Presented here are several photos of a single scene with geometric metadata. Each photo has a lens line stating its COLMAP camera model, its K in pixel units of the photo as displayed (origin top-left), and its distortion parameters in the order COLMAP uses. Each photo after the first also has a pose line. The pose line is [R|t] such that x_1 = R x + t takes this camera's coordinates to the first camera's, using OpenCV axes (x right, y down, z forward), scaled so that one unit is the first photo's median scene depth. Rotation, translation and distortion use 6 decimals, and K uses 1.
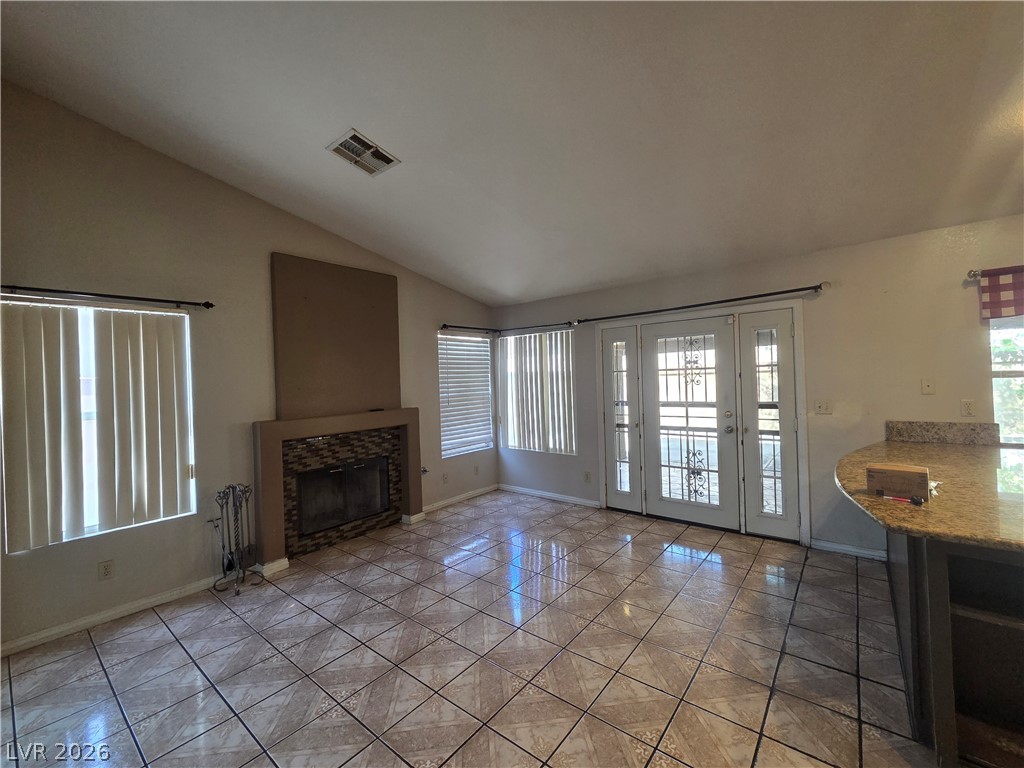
lens RADIAL K [[422.8, 0, 520.3], [0, 422.8, 383.7], [0, 0, 1]] dist [0.010094, -0.000544]
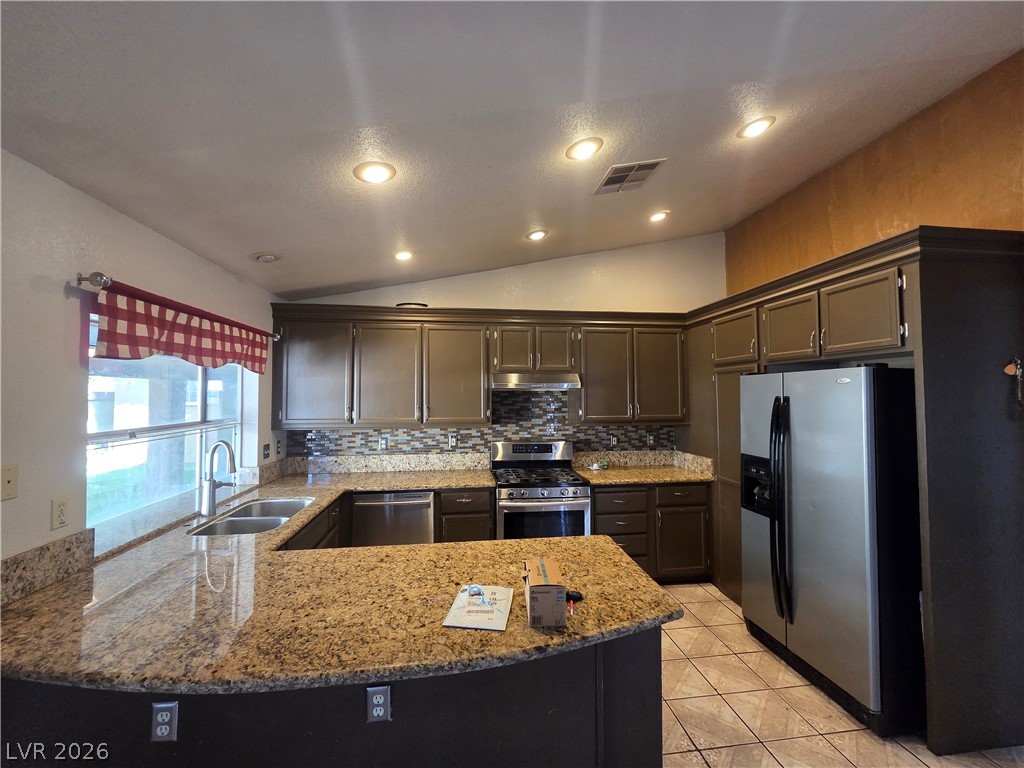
lens RADIAL K [[422.8, 0, 519.3], [0, 422.8, 375.3], [0, 0, 1]] dist [0.010094, -0.000544]
pose [[-0.724705, 0.062254, 0.686241, 0.170040], [0.030530, 0.997833, -0.058280, -0.050450], [-0.688382, -0.021284, -0.725036, 0.727592]]
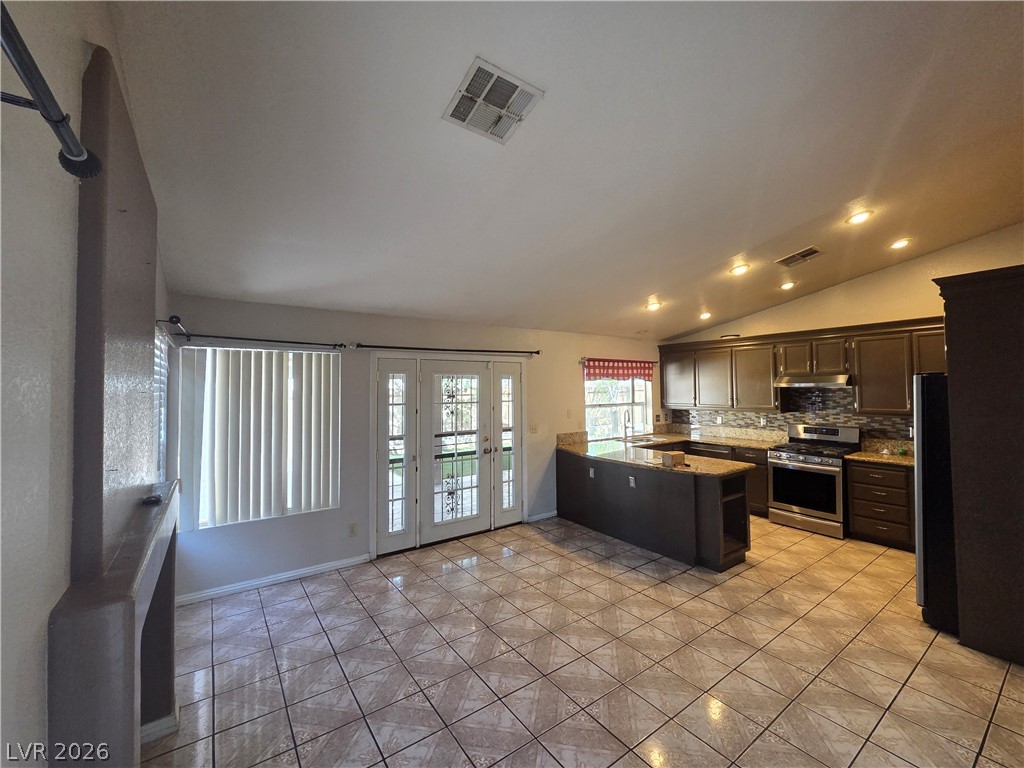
lens RADIAL K [[422.8, 0, 521.6], [0, 422.8, 380.5], [0, 0, 1]] dist [0.010094, -0.000544]
pose [[0.267973, 0.046692, 0.962294, -0.690115], [0.008892, 0.998662, -0.050933, -0.035760], [-0.963385, 0.022206, 0.267200, 0.534181]]
